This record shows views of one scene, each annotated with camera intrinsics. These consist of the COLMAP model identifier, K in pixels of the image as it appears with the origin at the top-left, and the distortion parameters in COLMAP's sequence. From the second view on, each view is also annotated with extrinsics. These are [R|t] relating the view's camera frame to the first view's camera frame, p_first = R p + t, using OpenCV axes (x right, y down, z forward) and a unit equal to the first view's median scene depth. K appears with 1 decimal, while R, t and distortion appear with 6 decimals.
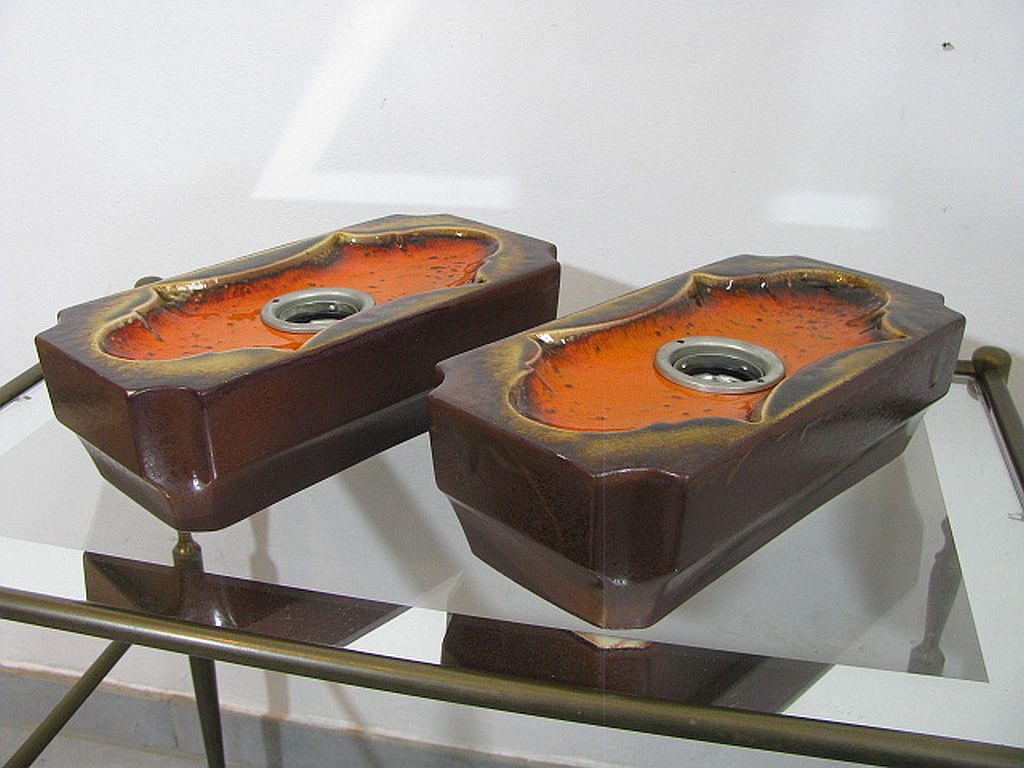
lens RADIAL K [[1075.1, 0, 503.8], [0, 1075.1, 364.7], [0, 0, 1]] dist [-0.232150, 0.259323]
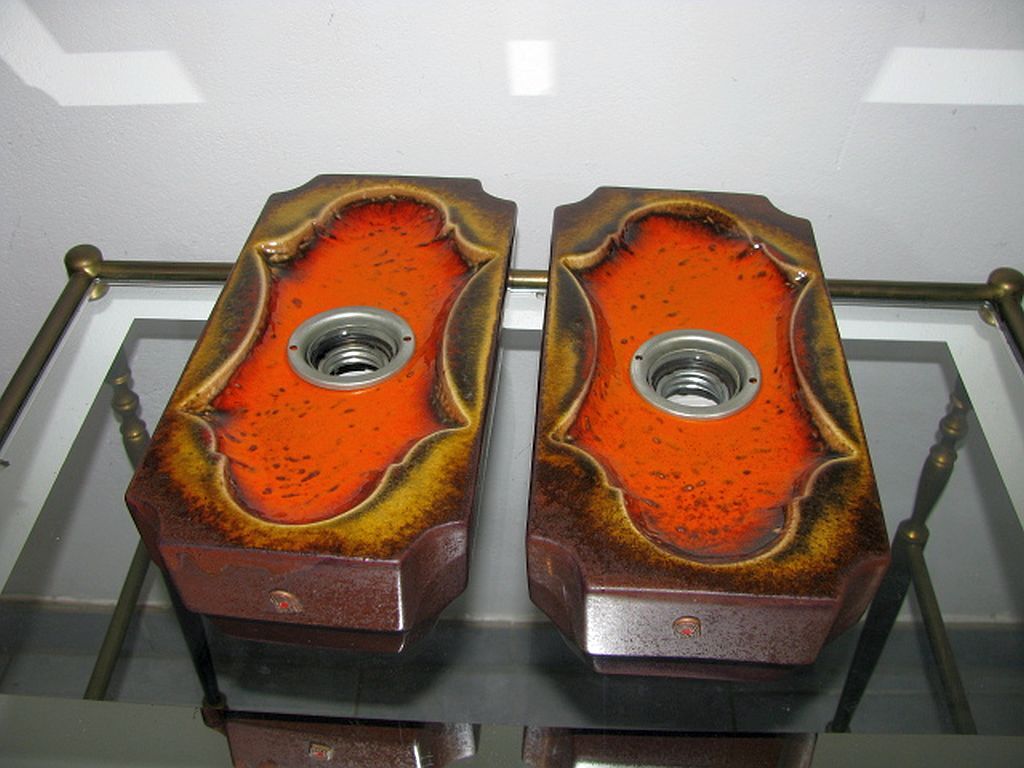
lens RADIAL K [[1075.1, 0, 503.8], [0, 1075.1, 364.7], [0, 0, 1]] dist [-0.232150, 0.259323]
pose [[-0.747089, 0.434031, -0.503463, 0.727936], [-0.259524, 0.506837, 0.822048, -0.677476], [0.611969, 0.744804, -0.266011, 1.013006]]
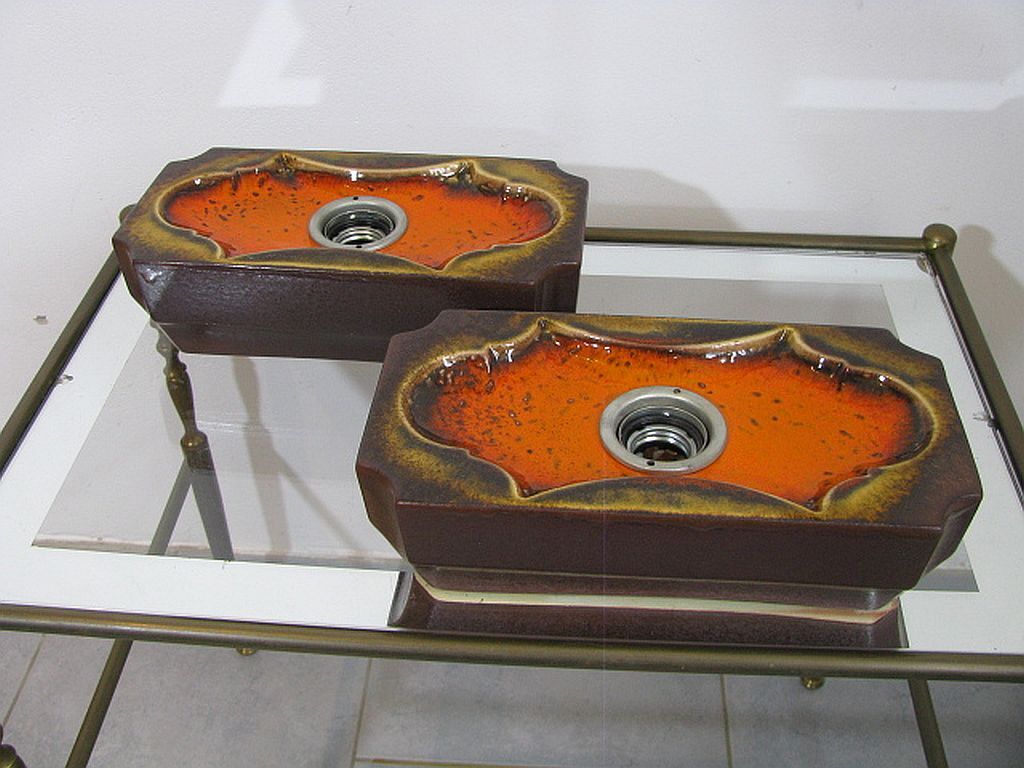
lens RADIAL K [[1075.1, 0, 503.8], [0, 1075.1, 364.7], [0, 0, 1]] dist [-0.232150, 0.259323]
pose [[-0.654072, -0.470153, 0.592576, -0.237995], [0.323370, 0.534401, 0.780927, -0.771645], [-0.683829, 0.702404, -0.197503, 1.111914]]
